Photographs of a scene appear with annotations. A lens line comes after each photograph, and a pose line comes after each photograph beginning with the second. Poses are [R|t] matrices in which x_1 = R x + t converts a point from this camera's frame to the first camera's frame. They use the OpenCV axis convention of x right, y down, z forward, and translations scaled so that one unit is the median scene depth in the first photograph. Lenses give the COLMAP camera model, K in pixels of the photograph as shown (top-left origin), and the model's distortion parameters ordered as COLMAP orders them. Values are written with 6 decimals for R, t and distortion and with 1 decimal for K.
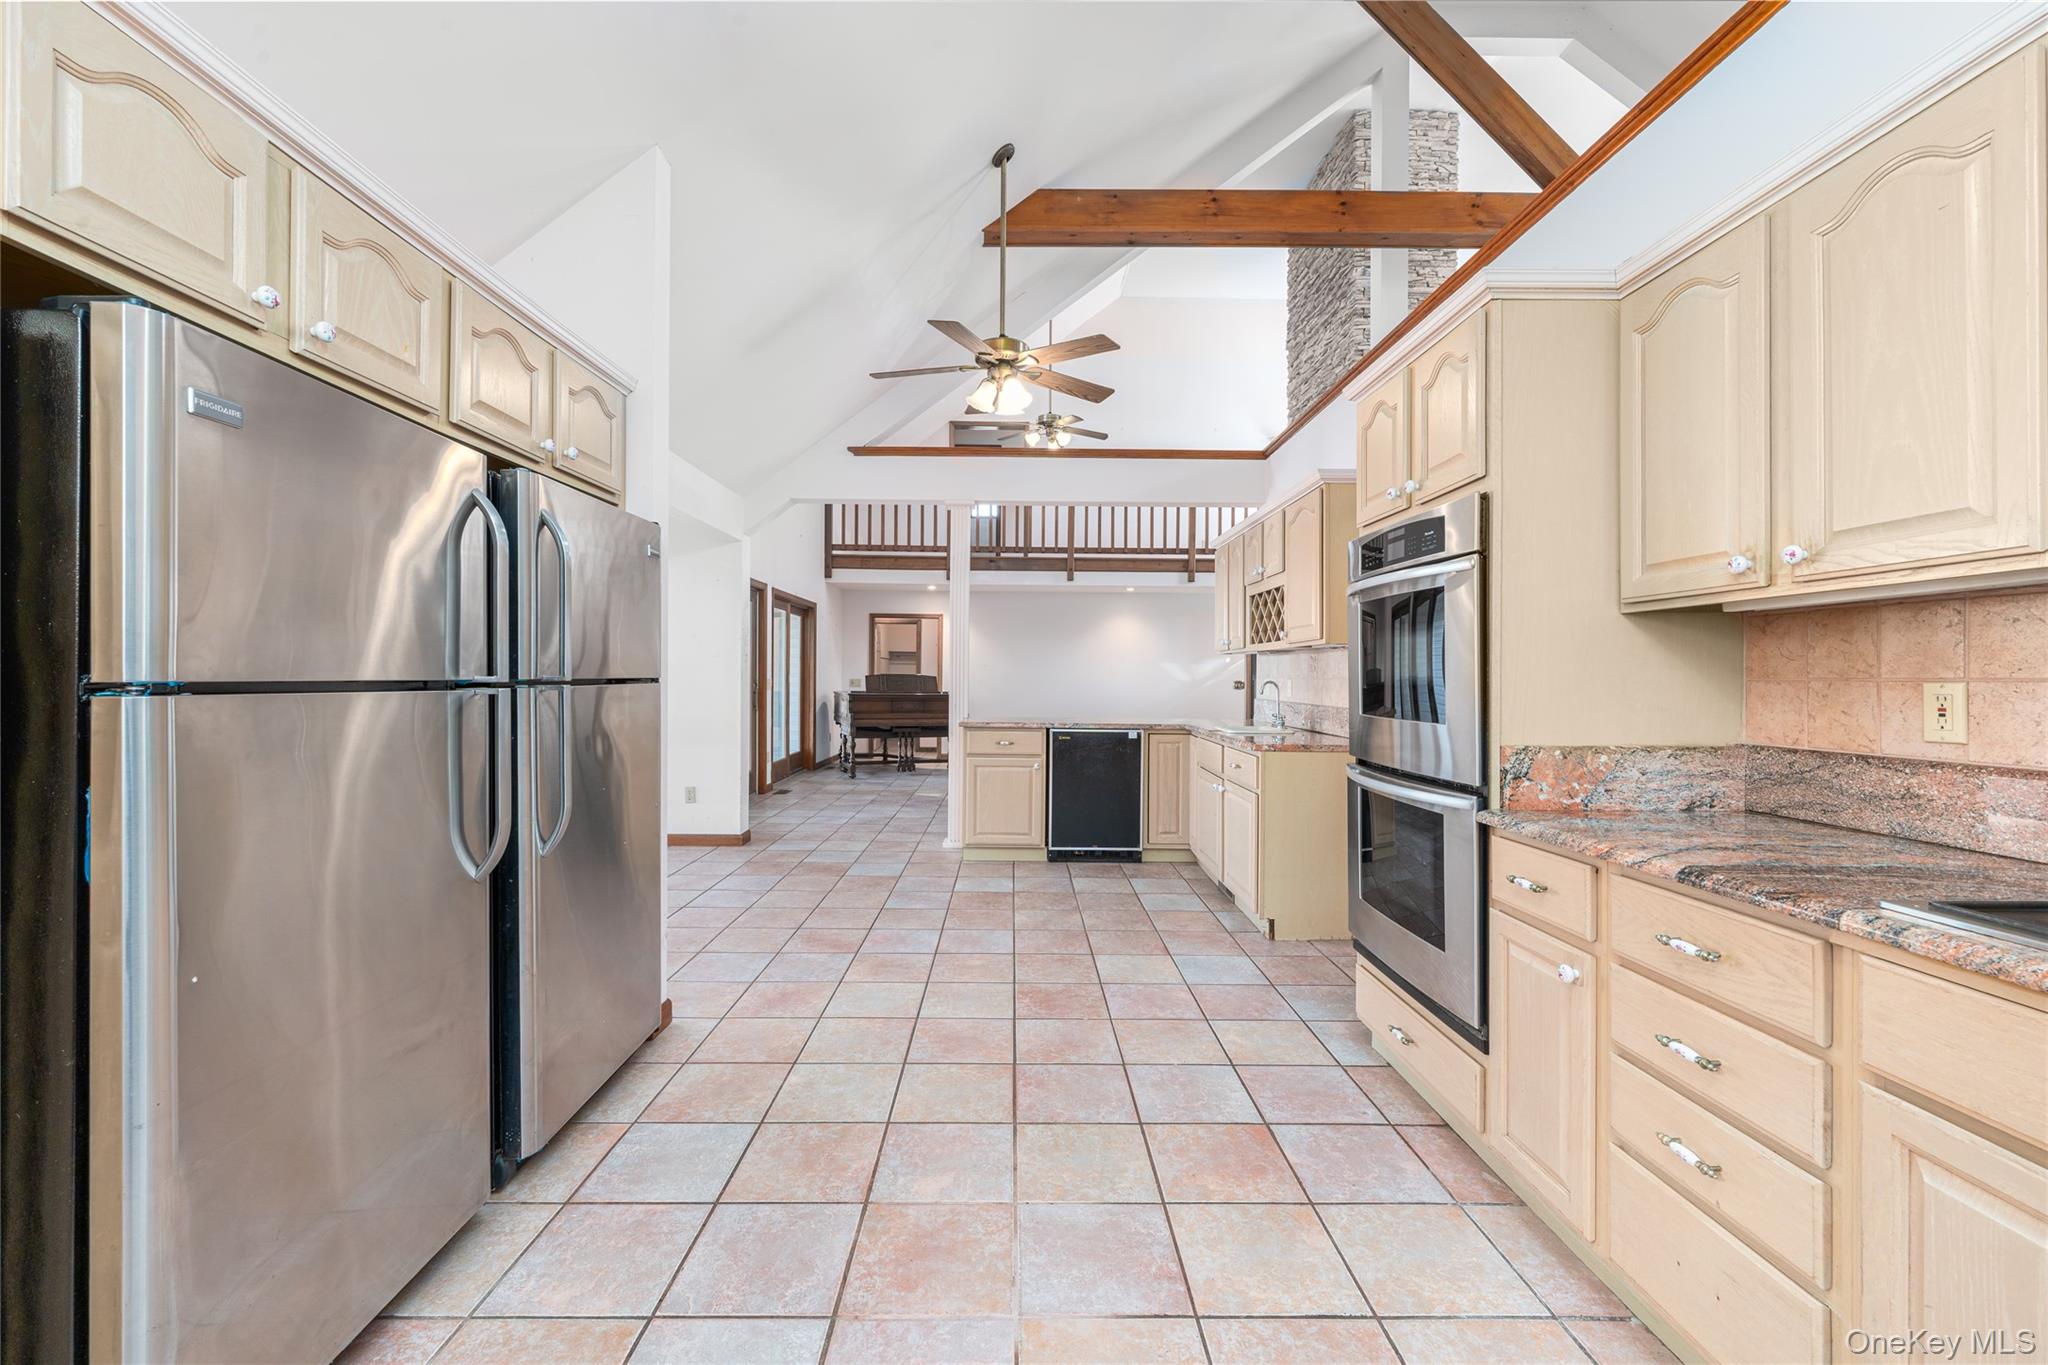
lens RADIAL K [[839.2, 0, 1024.0], [0, 839.2, 682.5], [0, 0, 1]] dist [0.001199, -0.000131]
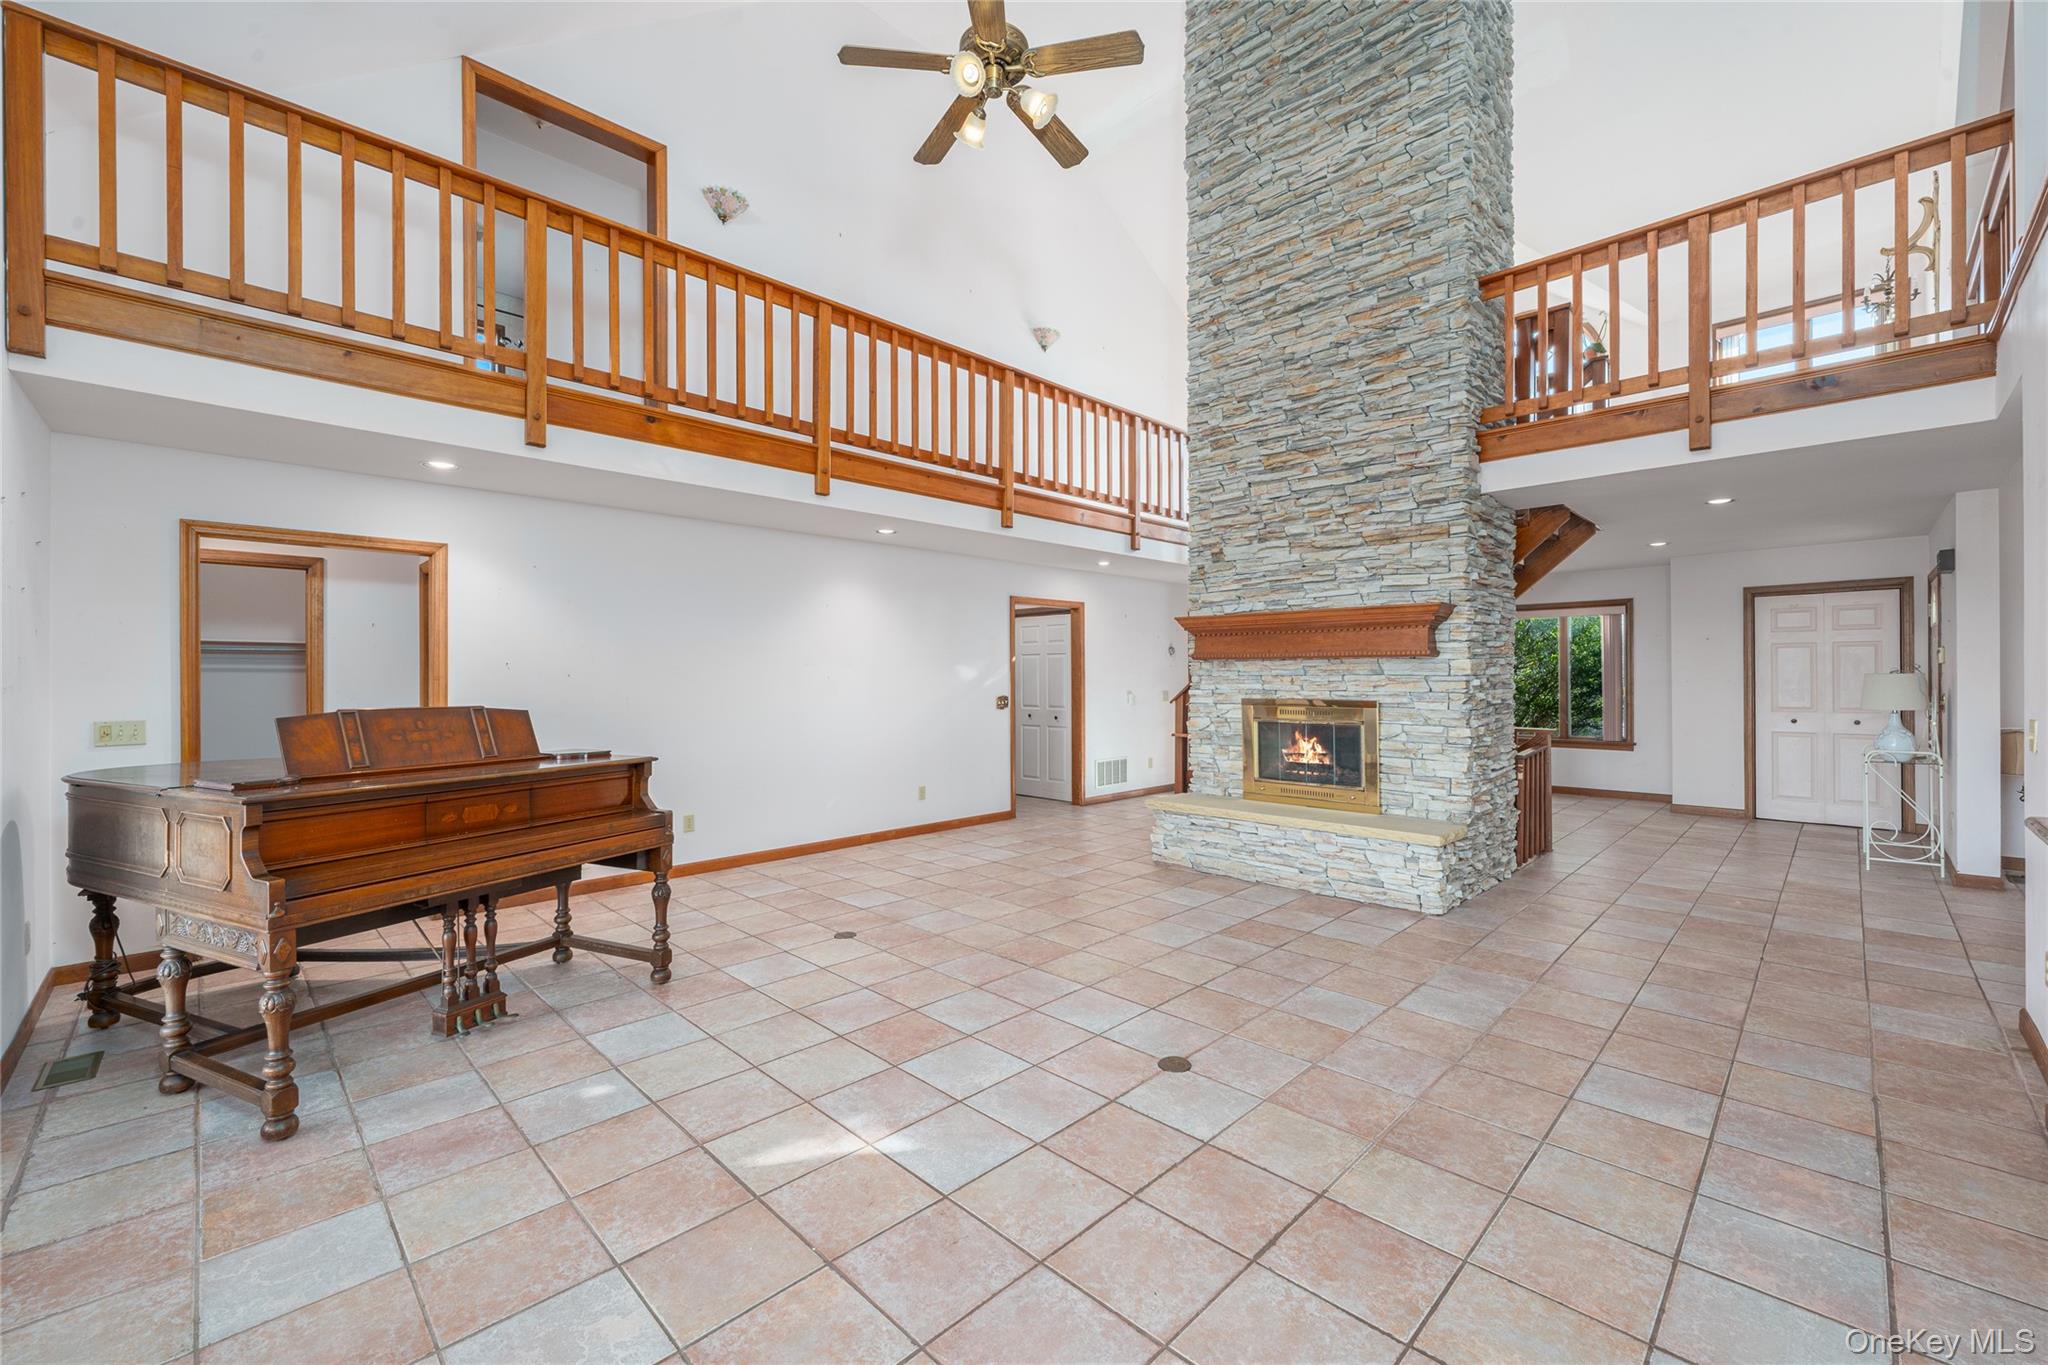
lens RADIAL K [[826.9, 0, 1022.1], [0, 826.9, 679.9], [0, 0, 1]] dist [-0.001572, -0.000384]
pose [[0.714323, -0.012161, 0.699711, -0.288669], [0.016233, 0.999868, 0.000807, -0.024284], [-0.699628, 0.010782, 0.714426, 0.892163]]
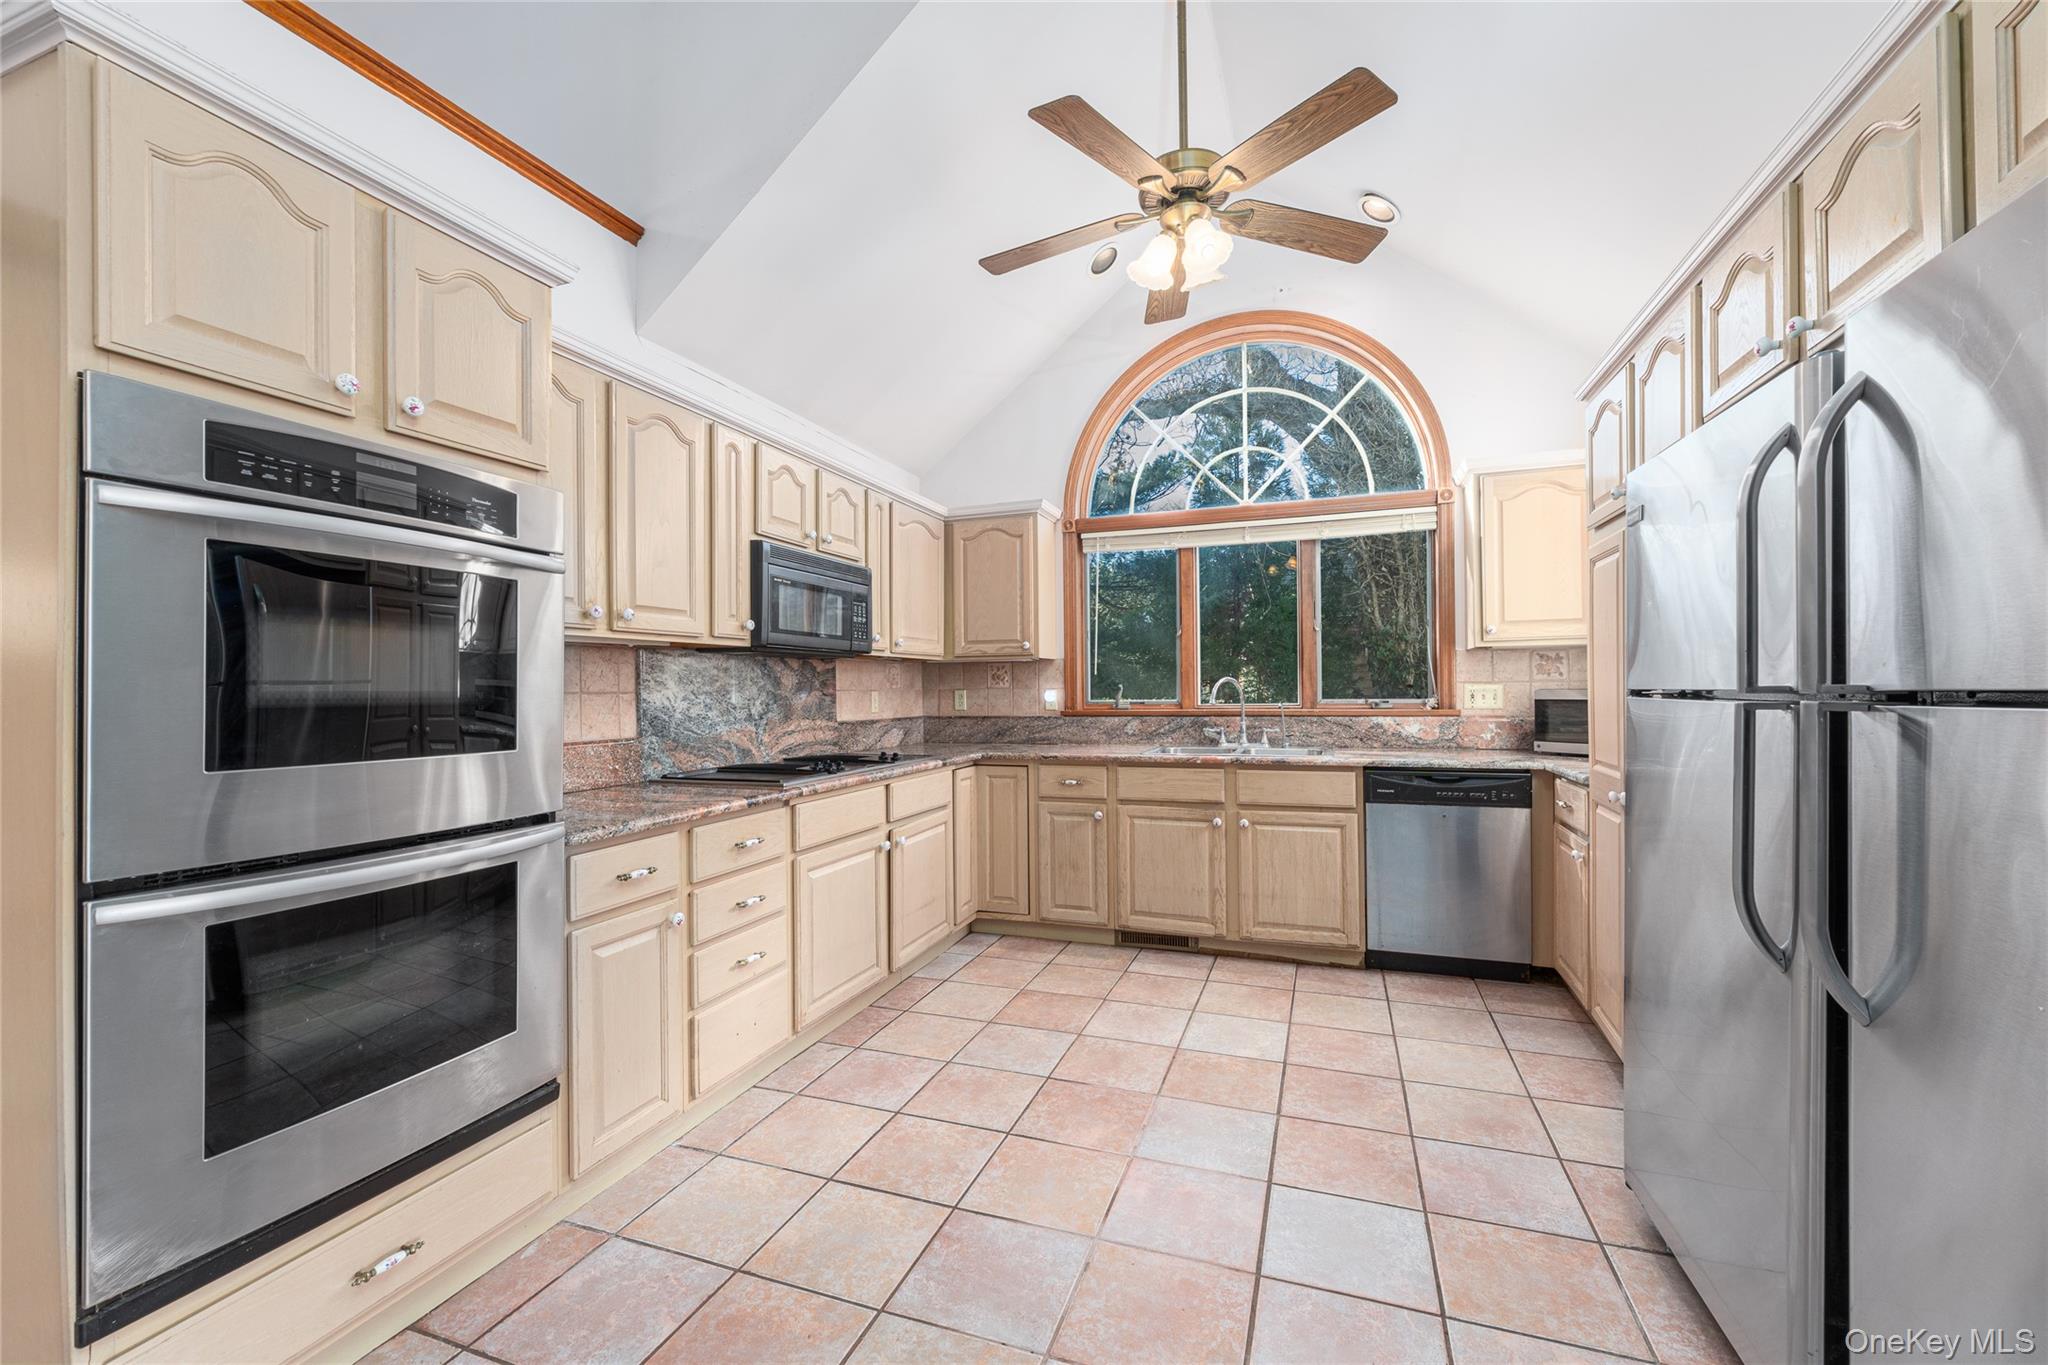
lens RADIAL K [[839.2, 0, 1024.0], [0, 839.2, 682.5], [0, 0, 1]] dist [0.001199, -0.000131]
pose [[-0.934612, 0.008537, 0.355567, -0.073767], [0.008574, 0.999962, -0.001471, -0.002693], [-0.355567, 0.001674, -0.934649, 0.466902]]
